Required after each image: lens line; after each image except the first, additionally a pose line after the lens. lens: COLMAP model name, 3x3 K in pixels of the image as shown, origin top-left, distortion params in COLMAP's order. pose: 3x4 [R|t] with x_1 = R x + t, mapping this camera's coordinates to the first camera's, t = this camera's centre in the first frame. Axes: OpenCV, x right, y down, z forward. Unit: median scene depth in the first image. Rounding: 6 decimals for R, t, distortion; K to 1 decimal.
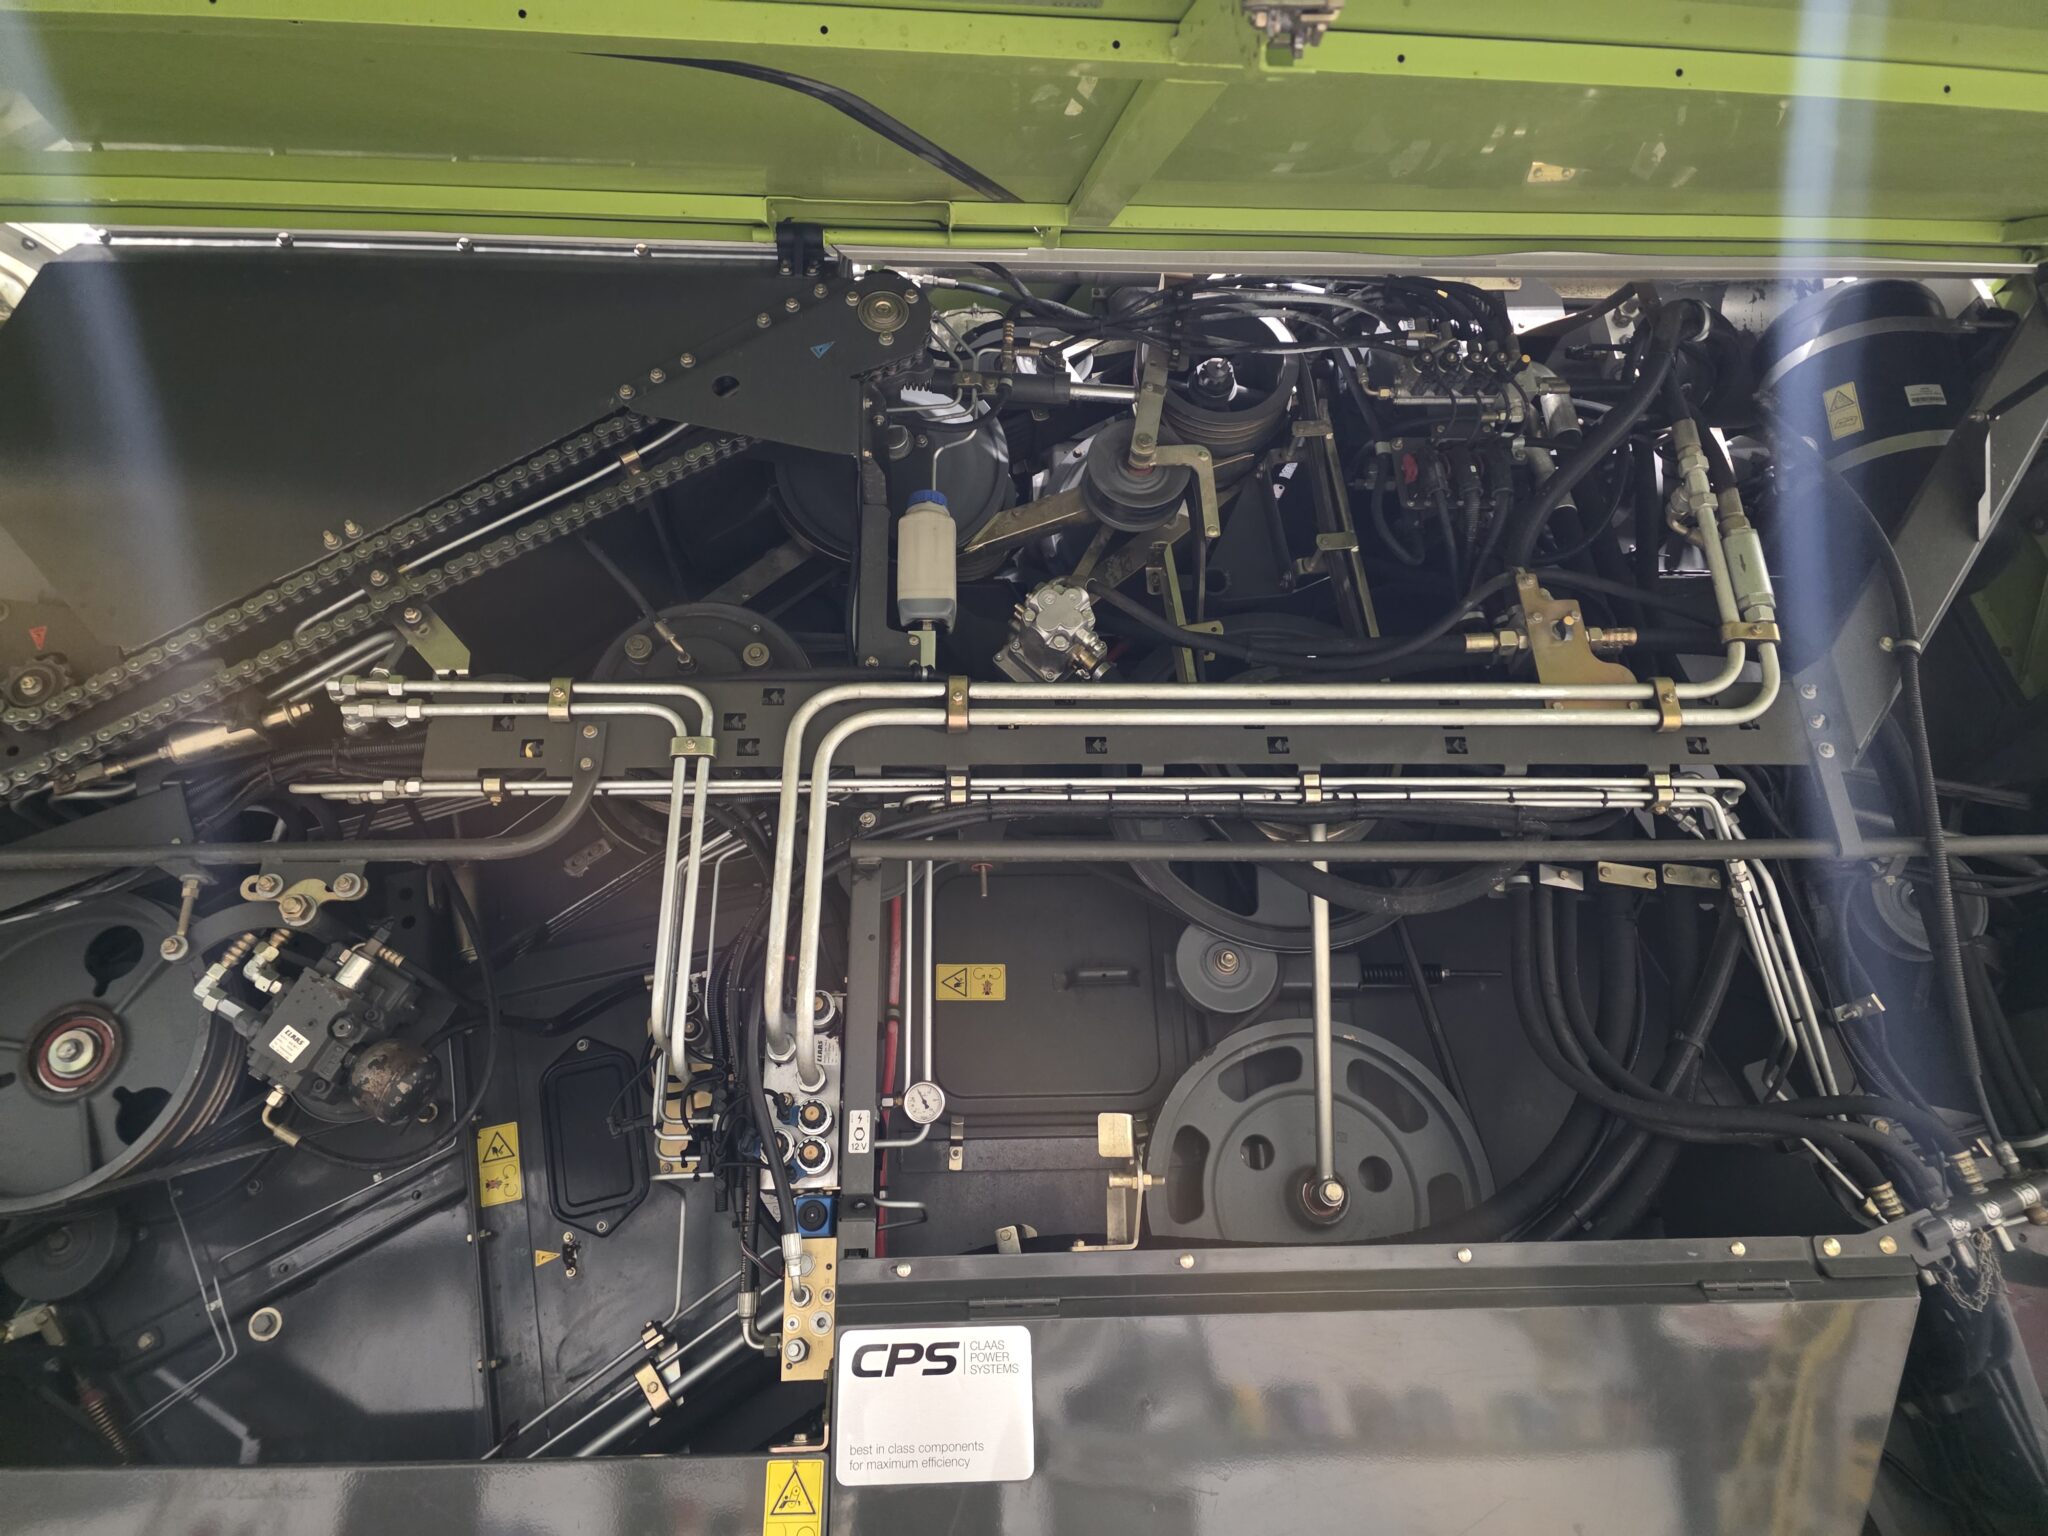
lens RADIAL K [[1343.1, 0, 1030.9], [0, 1343.1, 753.0], [0, 0, 1]] dist [0.062536, -0.068258]
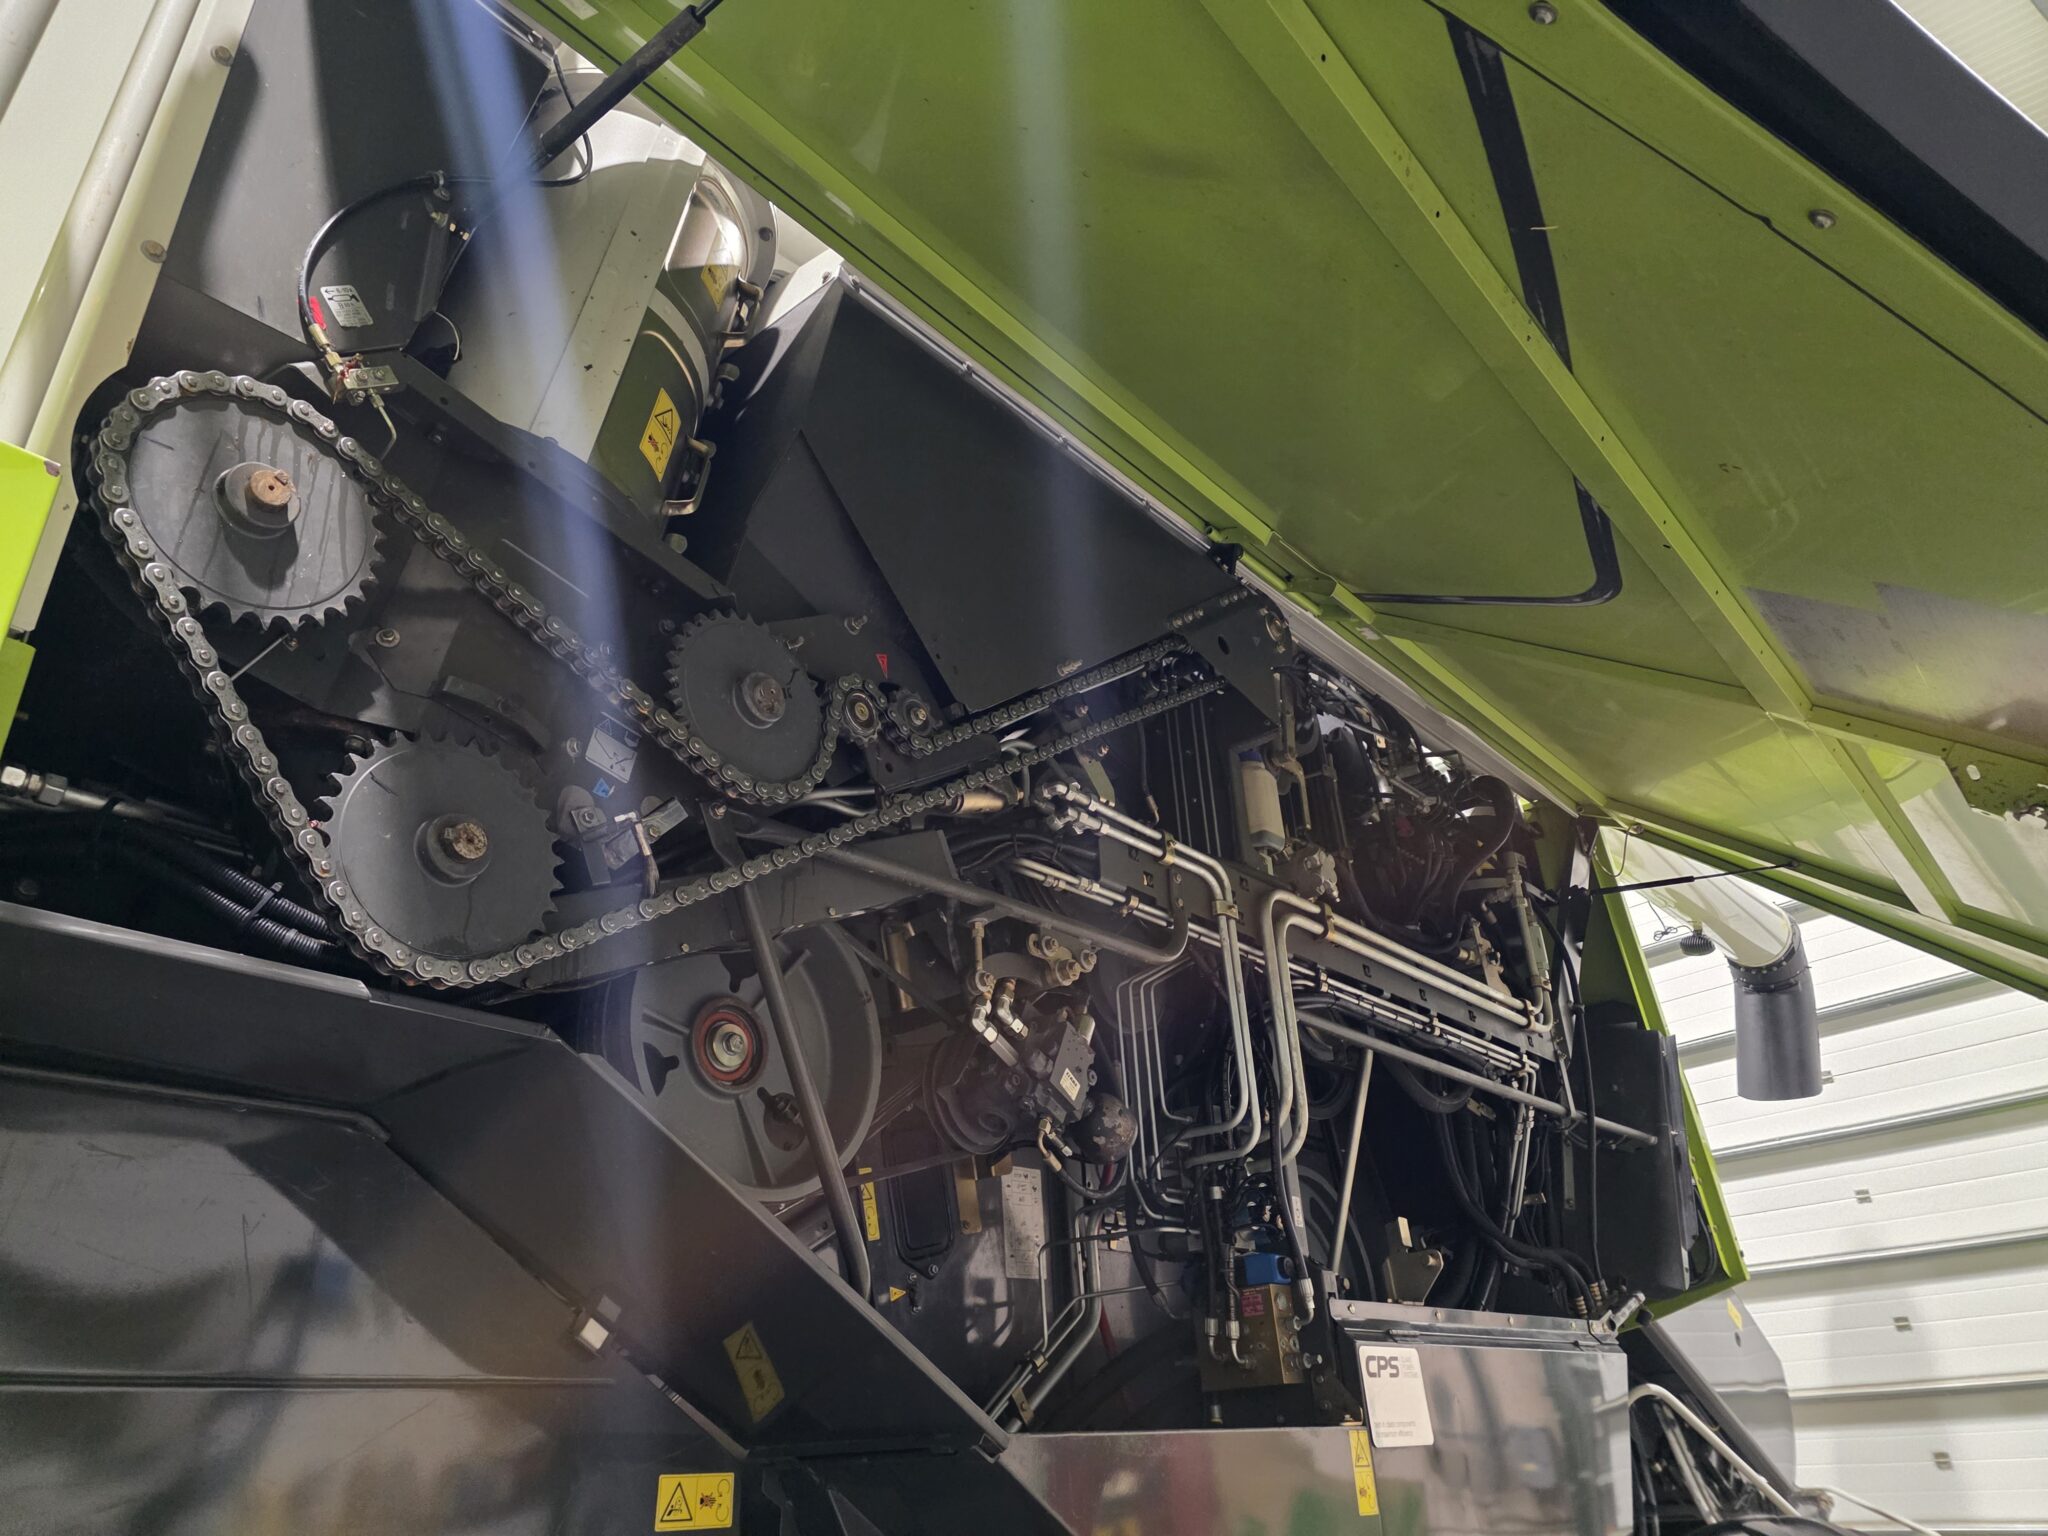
lens RADIAL K [[1369.3, 0, 1031.3], [0, 1369.3, 749.6], [0, 0, 1]] dist [0.068087, -0.081044]
pose [[0.694805, 0.318788, 0.644686, -1.320318], [-0.249247, 0.947576, -0.199939, 0.166985], [-0.674627, -0.021768, 0.737838, 0.111503]]
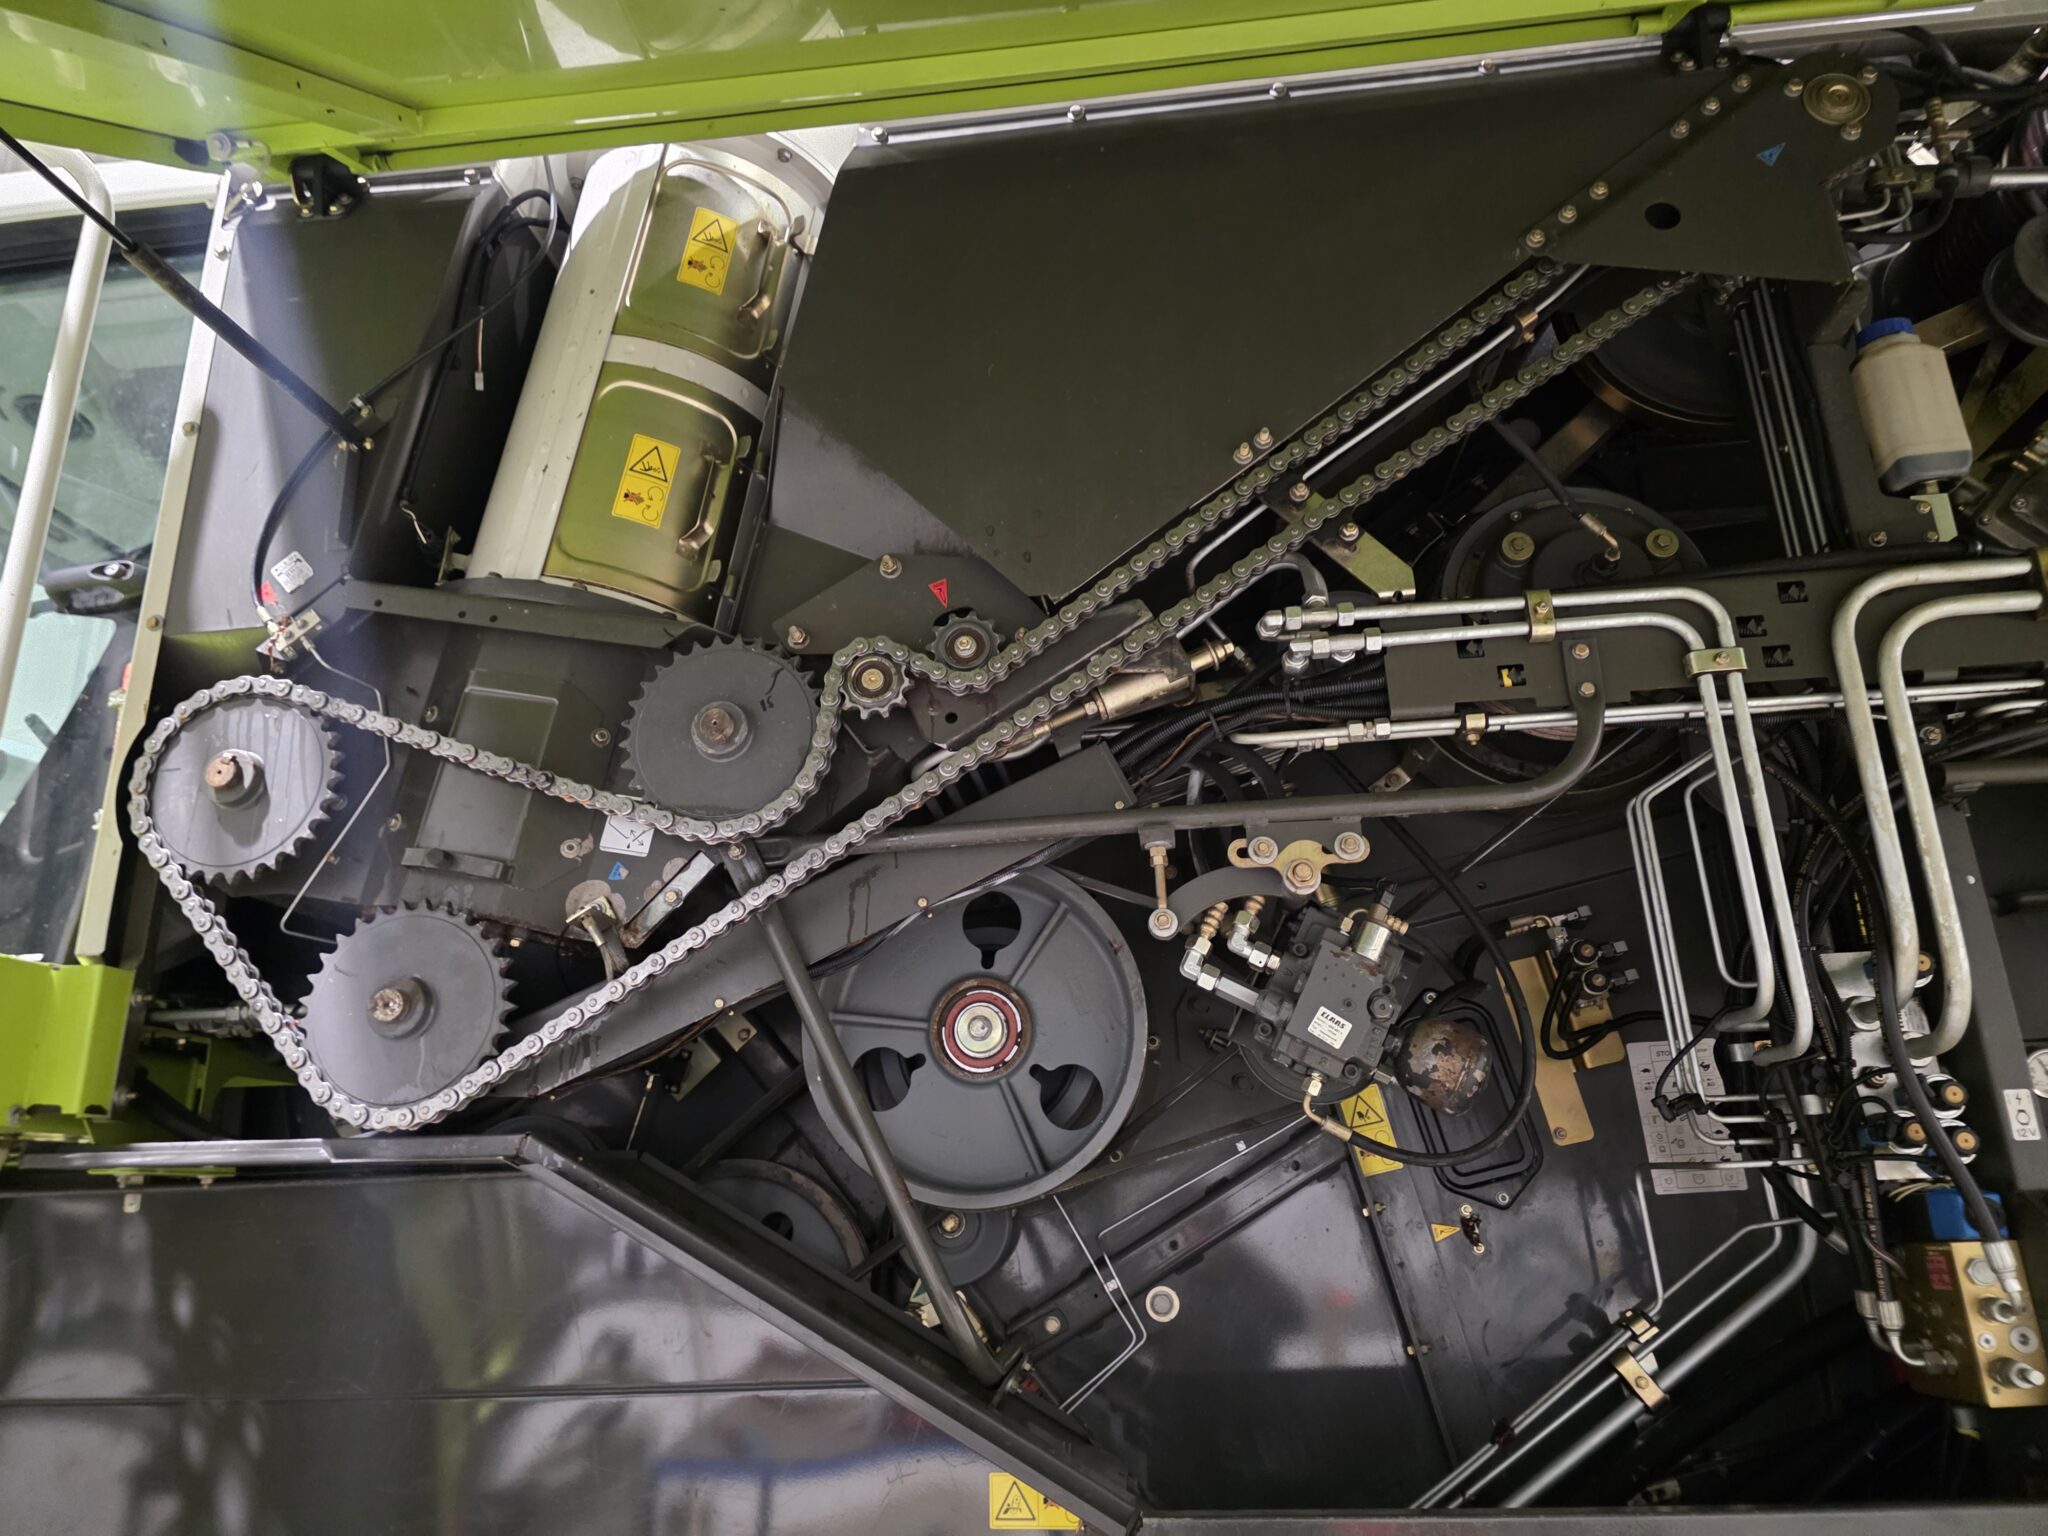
lens RADIAL K [[1357.4, 0, 1014.8], [0, 1357.4, 753.7], [0, 0, 1]] dist [0.066269, -0.069067]
pose [[0.985767, -0.058666, -0.157548, -0.540965], [0.072220, 0.994035, 0.081727, -0.047453], [0.151813, -0.091942, 0.984124, 0.096061]]
